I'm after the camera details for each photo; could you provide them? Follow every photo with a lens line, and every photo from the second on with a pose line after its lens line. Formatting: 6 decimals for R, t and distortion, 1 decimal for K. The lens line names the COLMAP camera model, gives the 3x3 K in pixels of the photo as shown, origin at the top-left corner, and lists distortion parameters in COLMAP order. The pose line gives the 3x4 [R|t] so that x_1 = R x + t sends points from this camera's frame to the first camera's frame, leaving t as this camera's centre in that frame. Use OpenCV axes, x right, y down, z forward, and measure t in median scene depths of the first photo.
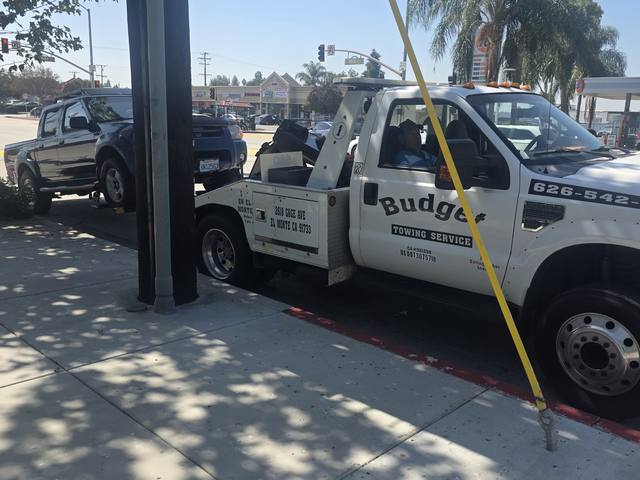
lens RADIAL K [[568.2, 0, 319.0], [0, 568.2, 213.4], [0, 0, 1]] dist [0.092869, -0.127041]
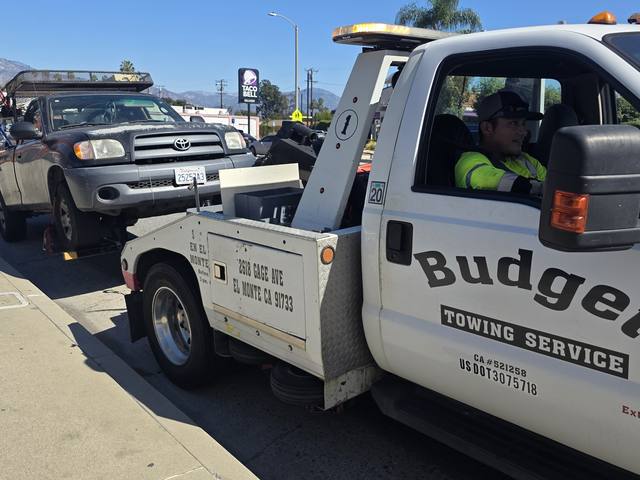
lens RADIAL K [[568.2, 0, 319.0], [0, 568.2, 213.4], [0, 0, 1]] dist [0.092869, -0.127041]
pose [[0.993850, -0.004510, -0.110640, 0.078597], [0.001331, 0.999585, -0.028786, -0.047629], [0.110724, 0.028462, 0.993444, 0.494923]]
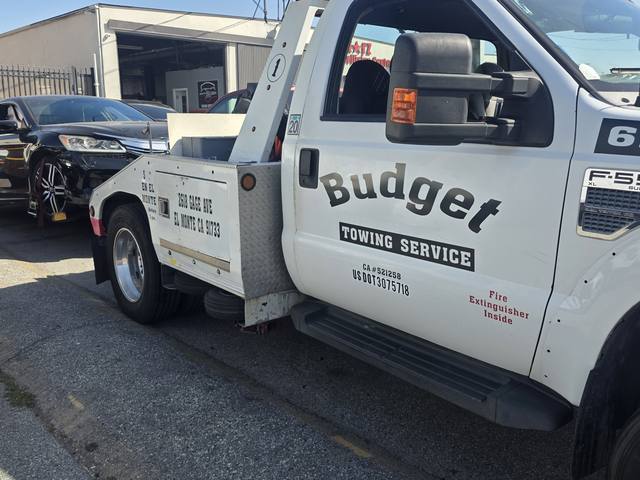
lens RADIAL K [[568.2, 0, 319.0], [0, 568.2, 213.4], [0, 0, 1]] dist [0.092869, -0.127041]
pose [[0.990570, 0.026979, -0.134323, 0.184541], [-0.030964, 0.999138, -0.027662, 0.026280], [0.133461, 0.031560, 0.990551, 0.457768]]
